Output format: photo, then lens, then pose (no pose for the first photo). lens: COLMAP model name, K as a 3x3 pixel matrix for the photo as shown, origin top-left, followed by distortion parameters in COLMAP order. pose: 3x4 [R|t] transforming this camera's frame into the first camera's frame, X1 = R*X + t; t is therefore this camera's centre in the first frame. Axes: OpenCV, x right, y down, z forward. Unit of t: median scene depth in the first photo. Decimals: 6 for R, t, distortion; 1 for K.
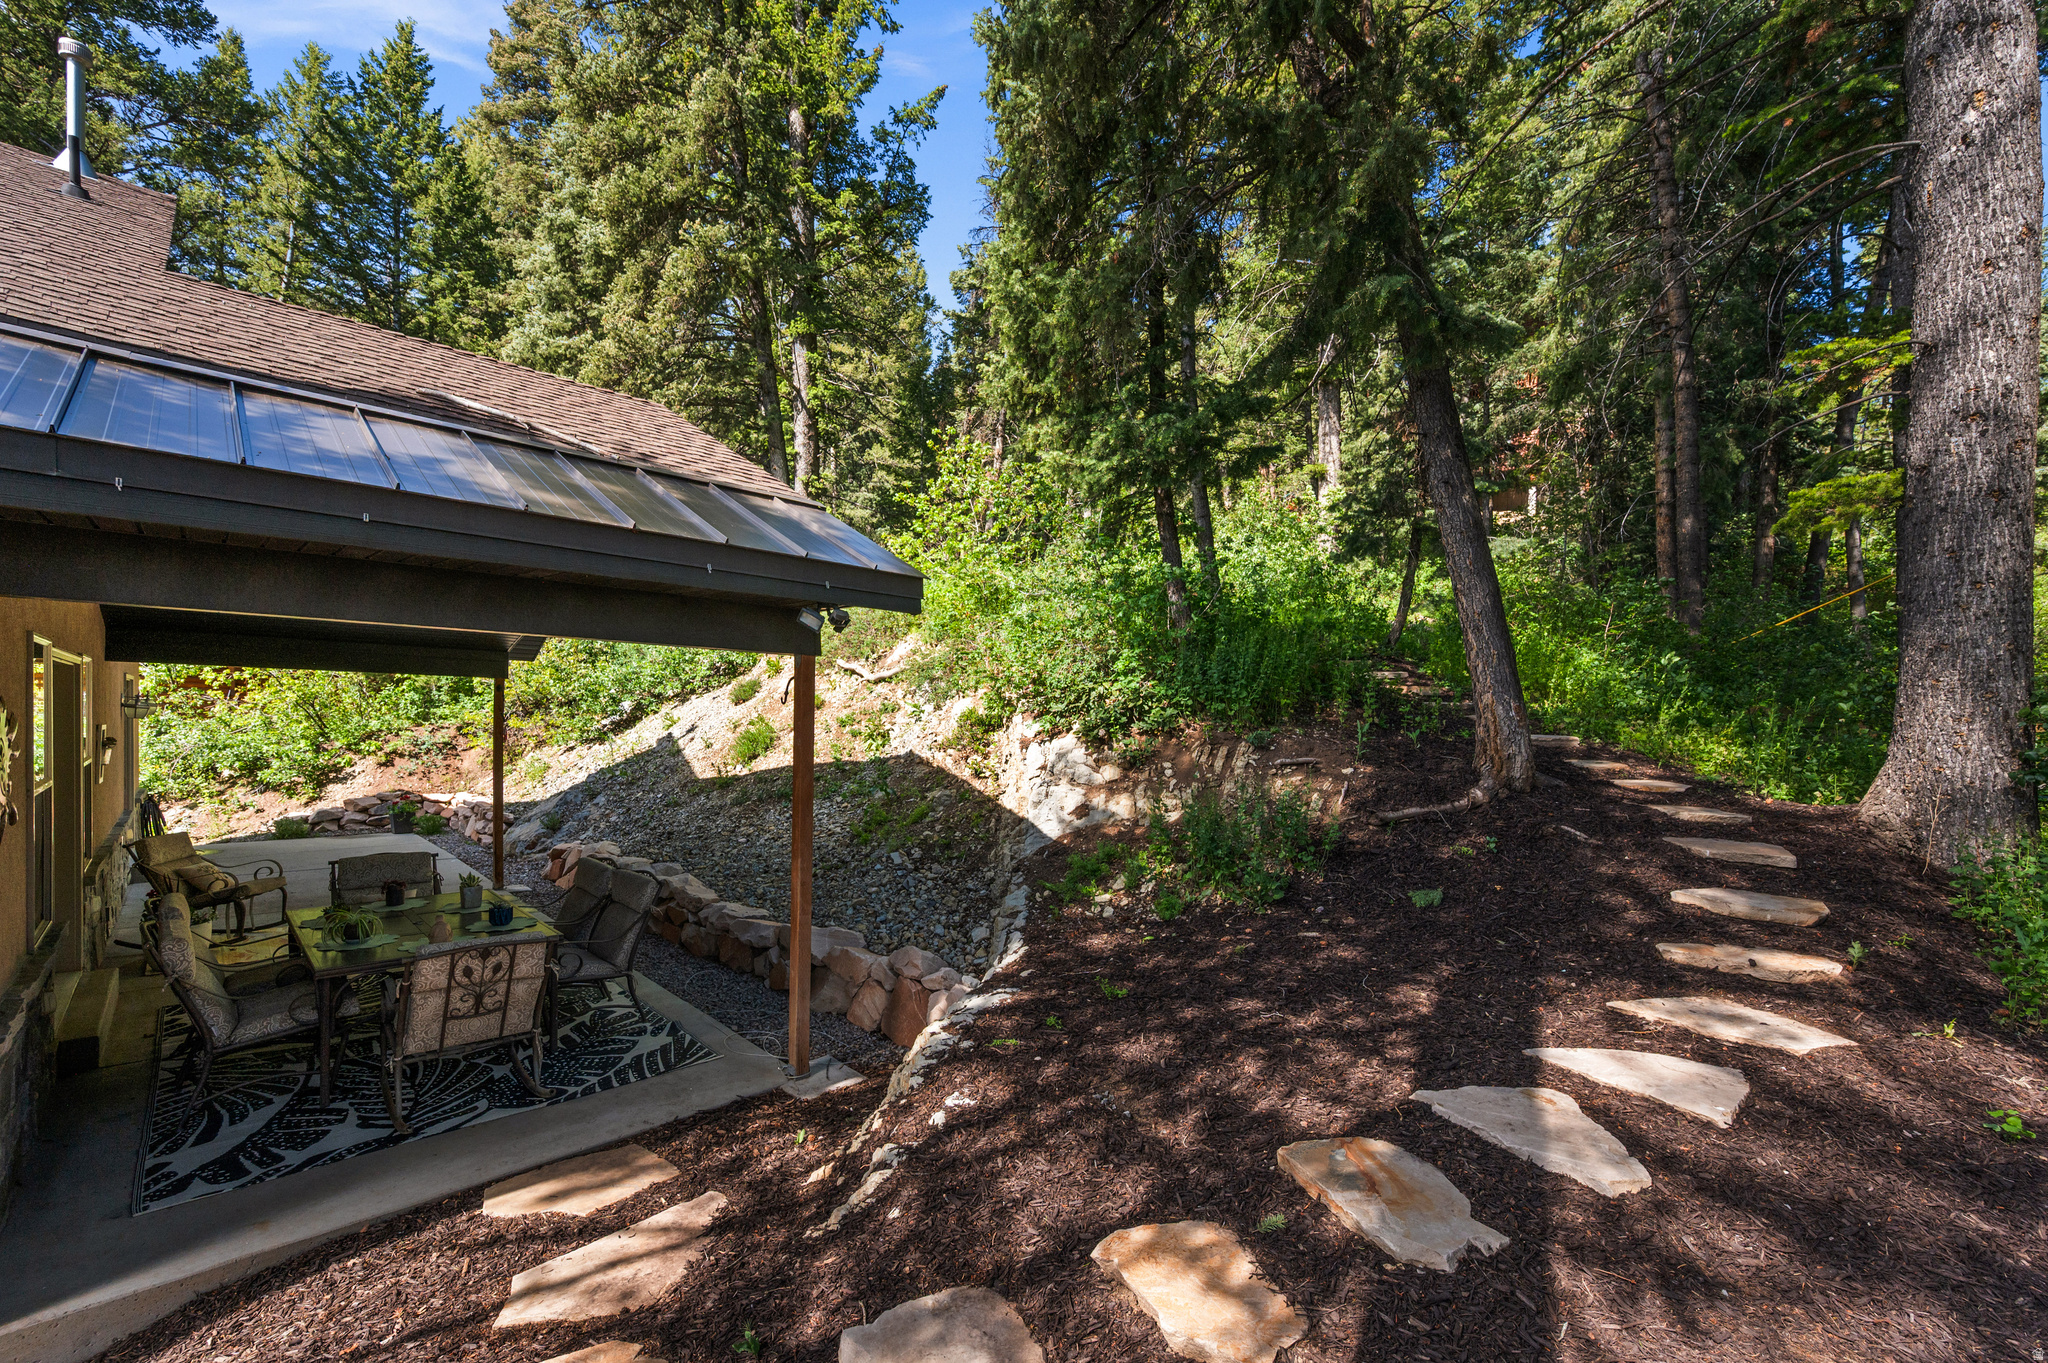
lens RADIAL K [[838.1, 0, 1026.6], [0, 838.1, 729.5], [0, 0, 1]] dist [-0.000184, -0.002389]
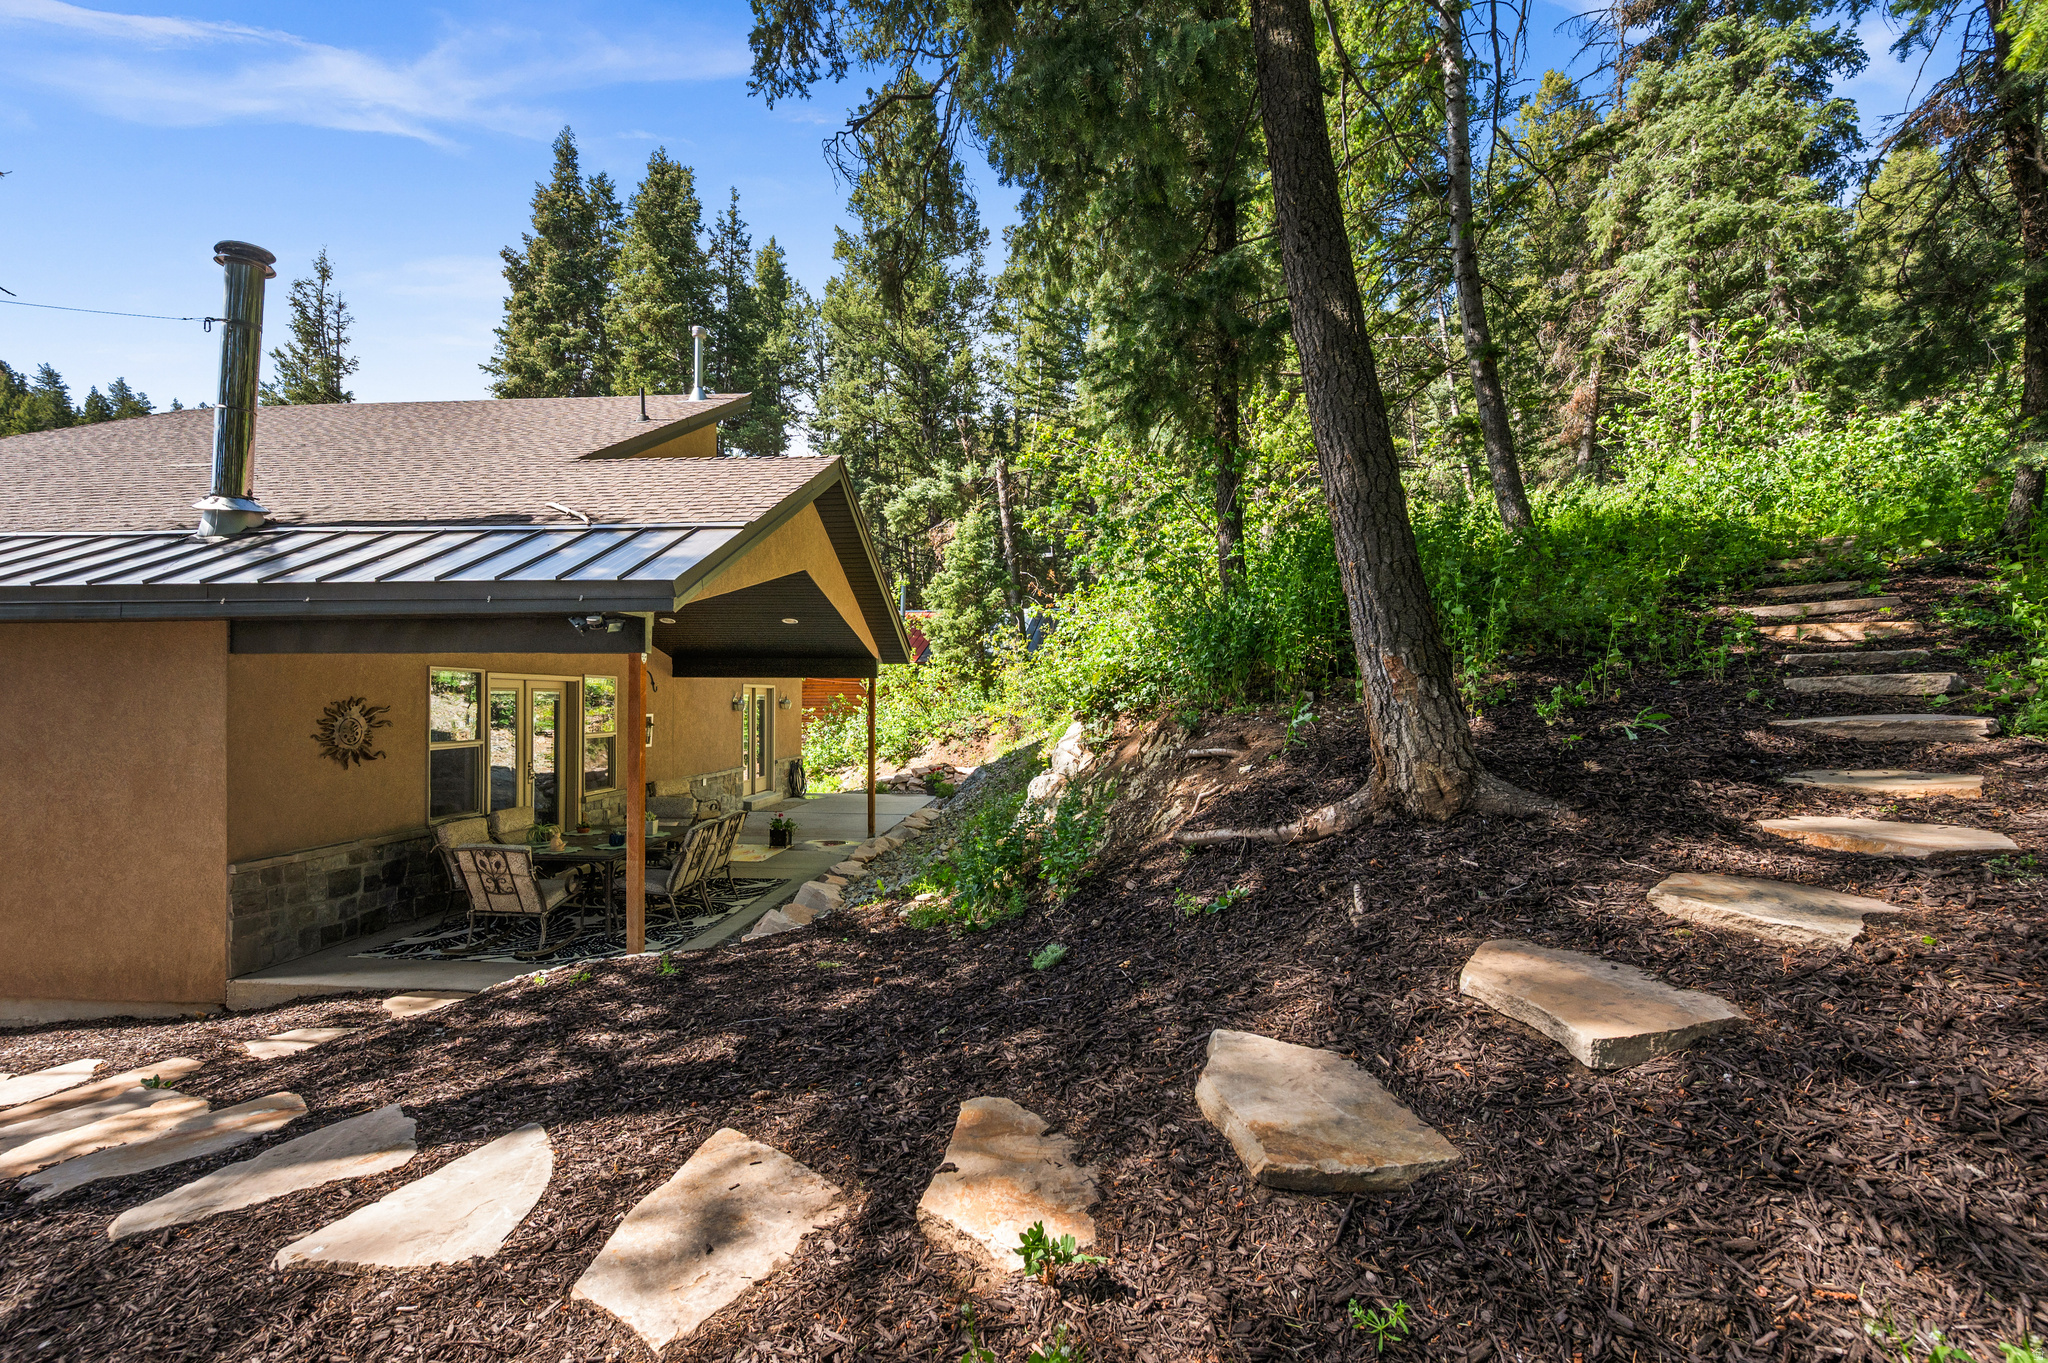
lens RADIAL K [[838.1, 0, 1026.6], [0, 838.1, 729.5], [0, 0, 1]] dist [-0.000184, -0.002389]
pose [[0.675170, 0.006853, -0.737631, 0.824360], [0.000044, 0.999956, 0.009330, 0.012744], [0.737662, -0.006332, 0.675140, 0.469860]]
